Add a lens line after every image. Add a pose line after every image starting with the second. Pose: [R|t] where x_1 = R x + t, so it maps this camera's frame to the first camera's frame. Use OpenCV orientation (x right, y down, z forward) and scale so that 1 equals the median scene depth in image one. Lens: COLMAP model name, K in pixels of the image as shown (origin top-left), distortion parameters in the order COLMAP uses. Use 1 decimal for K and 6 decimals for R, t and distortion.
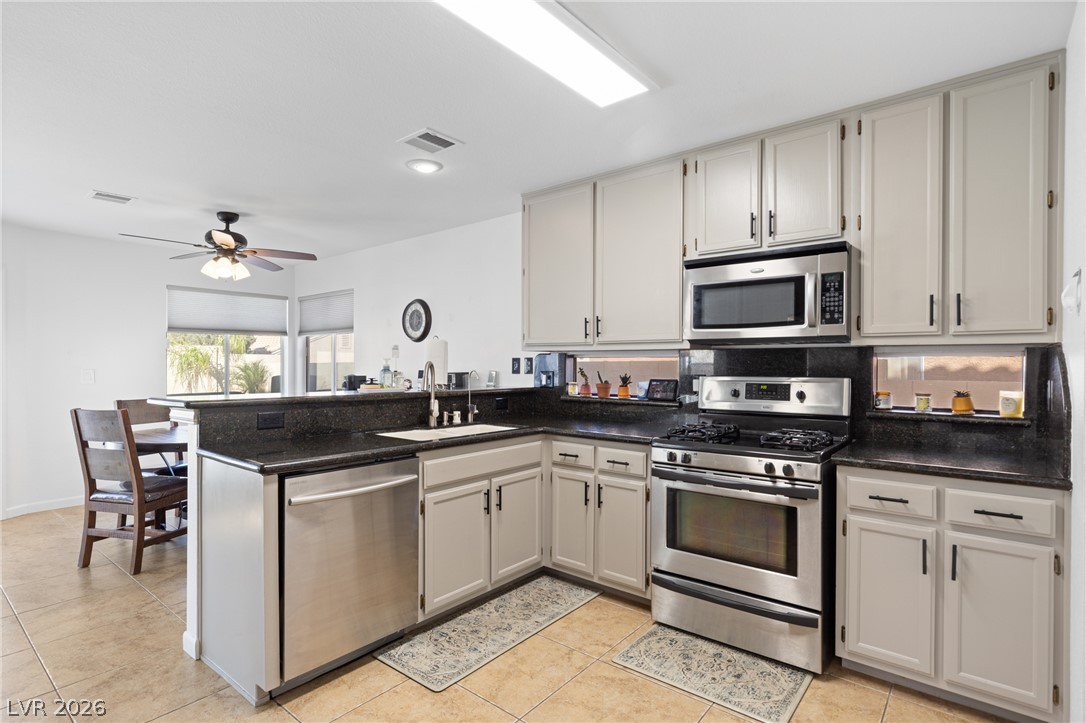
lens RADIAL K [[539.0, 0, 539.9], [0, 539.0, 369.4], [0, 0, 1]] dist [-0.002195, -0.000231]
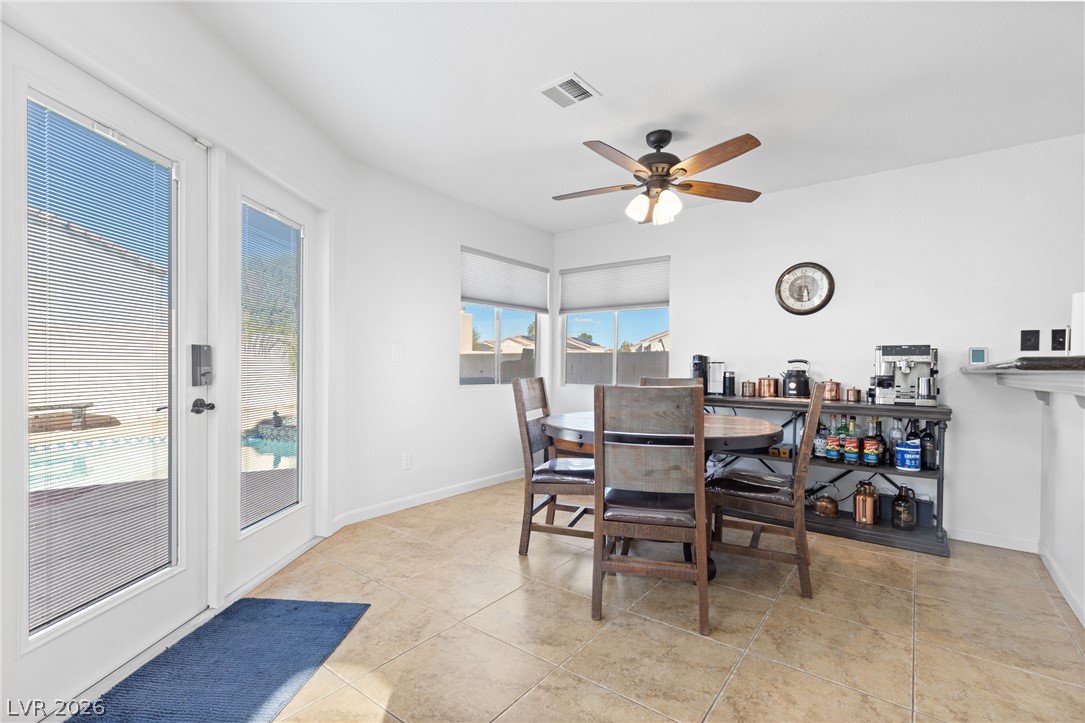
lens RADIAL K [[488.6, 0, 545.6], [0, 488.6, 369.0], [0, 0, 1]] dist [0.002681, -0.000186]
pose [[0.998955, 0.007930, 0.045013, -1.306286], [-0.007994, 0.999967, 0.001226, 0.065786], [-0.045002, -0.001585, 0.998986, 0.556395]]
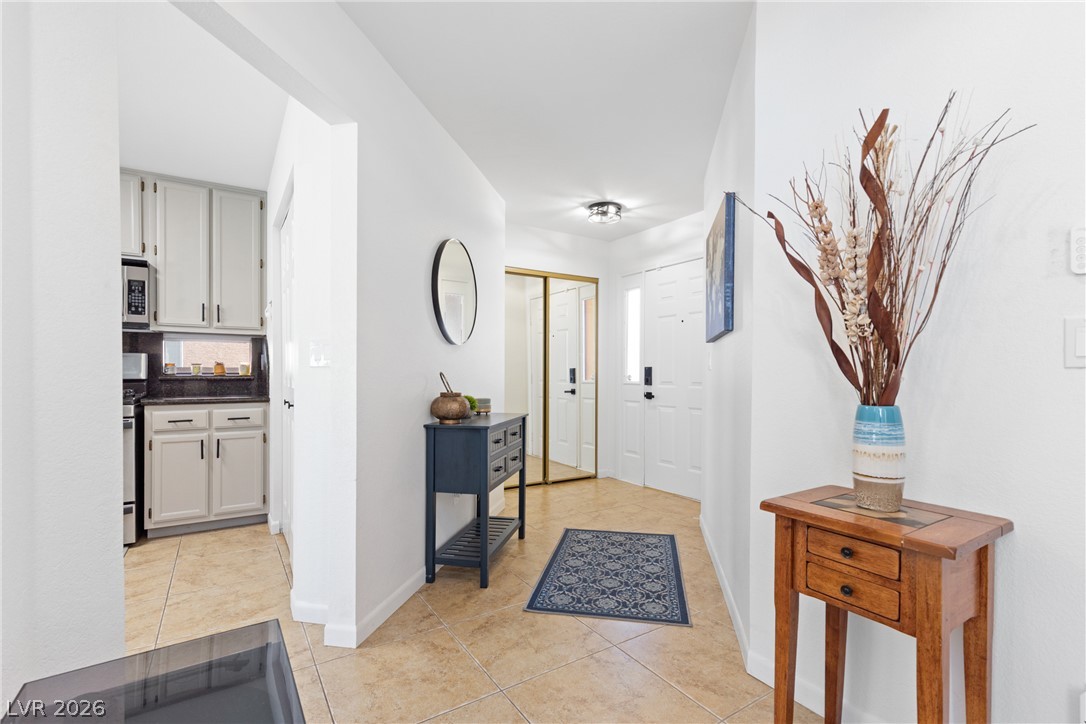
lens RADIAL K [[489.0, 0, 546.1], [0, 489.0, 369.5], [0, 0, 1]] dist [0.002681, -0.000186]
pose [[0.296549, -0.002180, 0.955015, -0.410556], [0.006075, 0.999981, 0.000396, 0.072723], [-0.954998, 0.005685, 0.296557, -0.473341]]
